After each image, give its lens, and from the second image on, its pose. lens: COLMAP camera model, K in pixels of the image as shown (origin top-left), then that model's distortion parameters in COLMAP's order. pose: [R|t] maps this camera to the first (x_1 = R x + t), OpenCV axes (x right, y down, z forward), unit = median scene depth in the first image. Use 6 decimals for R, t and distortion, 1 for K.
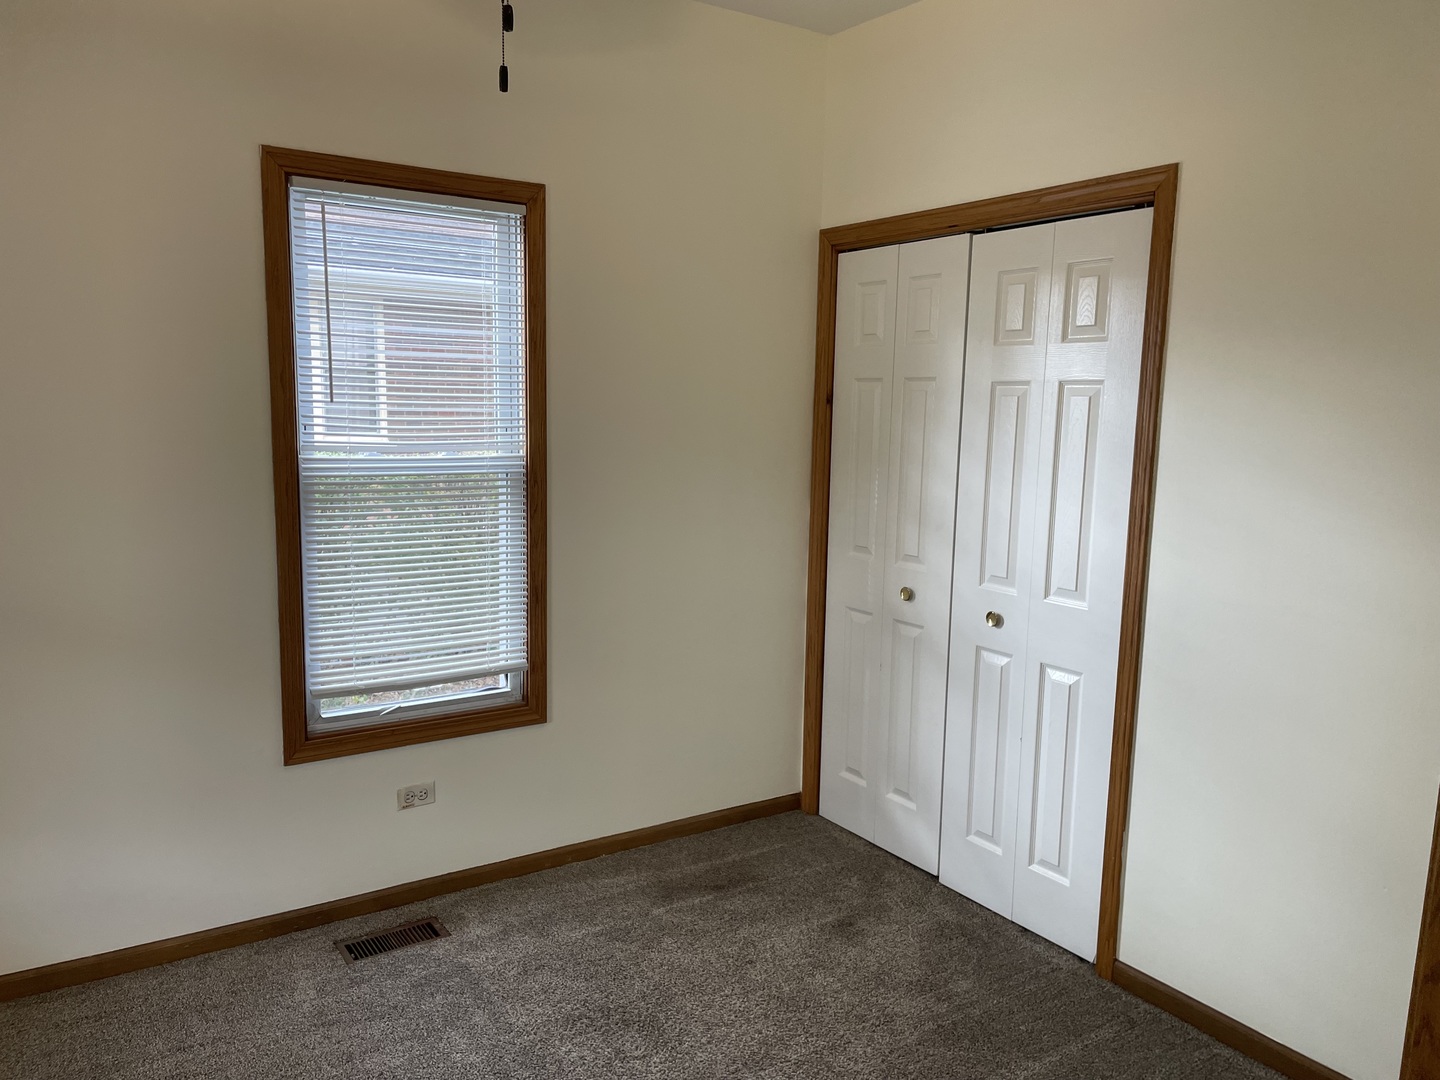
lens RADIAL K [[1087.6, 0, 724.4], [0, 1087.6, 554.8], [0, 0, 1]] dist [0.087640, -0.118845]
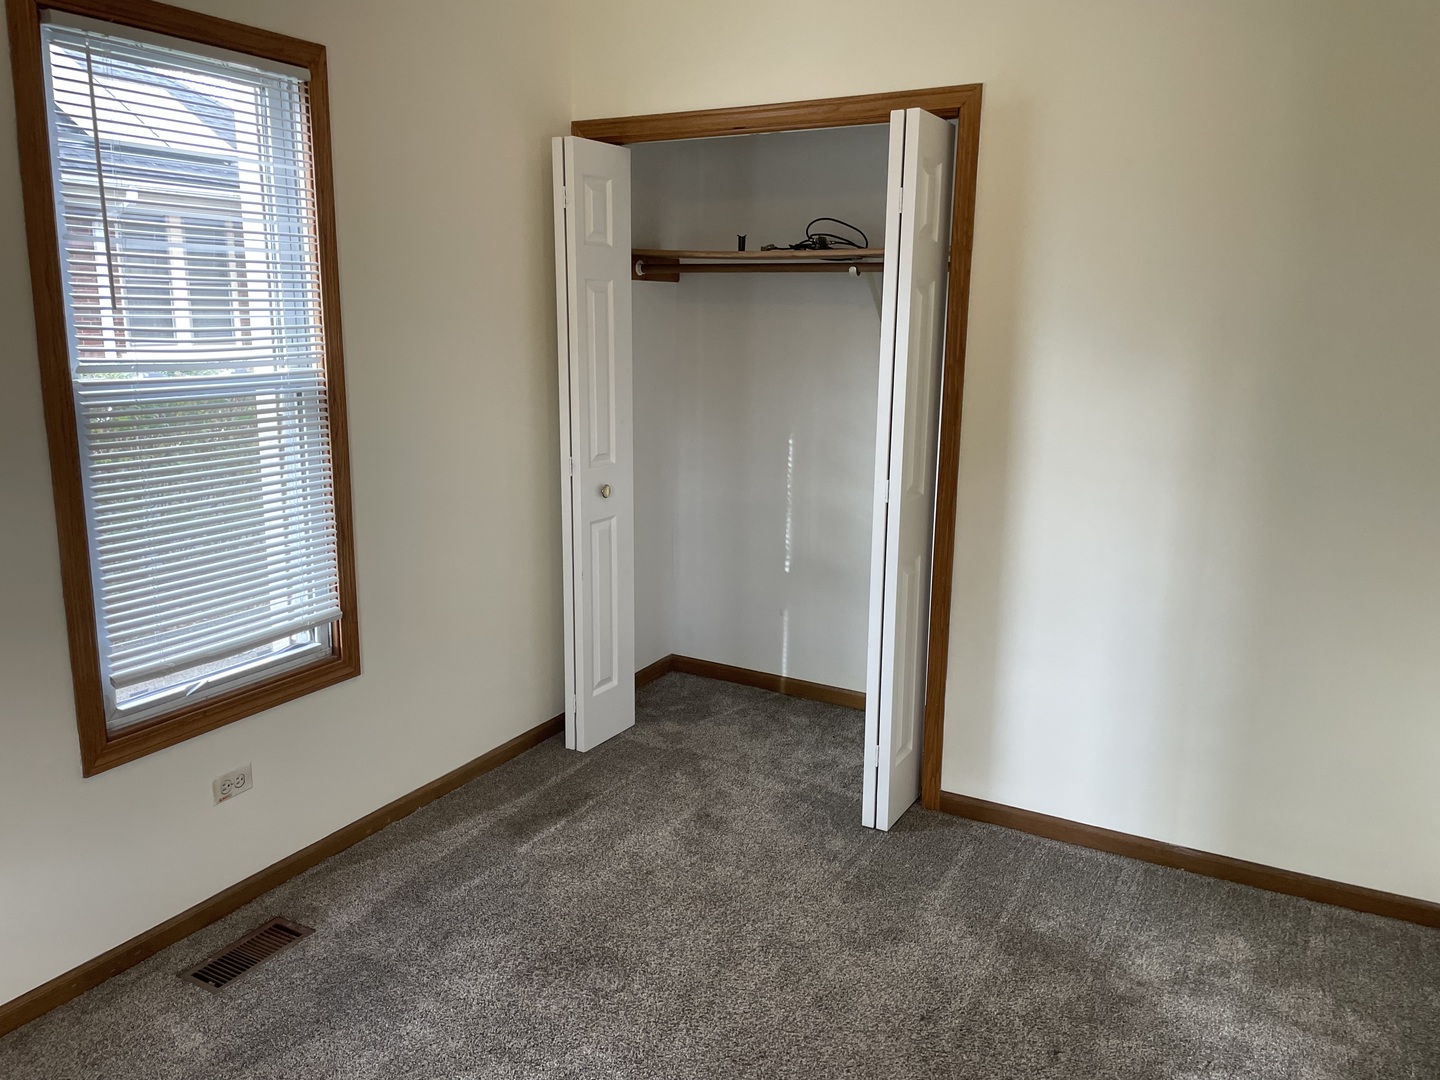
lens RADIAL K [[1082.3, 0, 725.8], [0, 1082.3, 528.3], [0, 0, 1]] dist [0.089416, -0.115759]
pose [[0.887838, -0.103587, 0.448344, -0.319973], [0.075135, 0.993891, 0.080845, -0.014378], [-0.453980, -0.038090, 0.890197, 0.097008]]
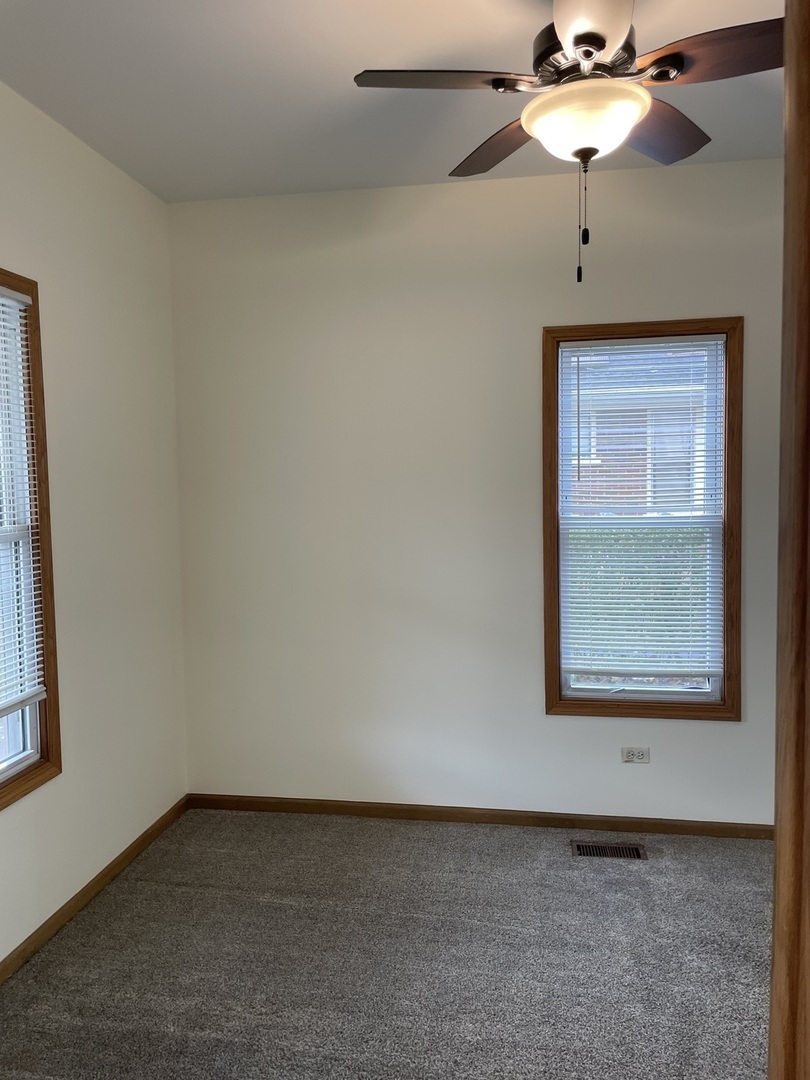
lens RADIAL K [[819.0, 0, 395.5], [0, 819.0, 528.7], [0, 0, 1]] dist [0.090994, -0.121546]
pose [[0.730761, 0.006199, -0.682605, 0.233143], [-0.066141, 0.995897, -0.061763, 0.016183], [0.679422, 0.090282, 0.728173, -0.015008]]
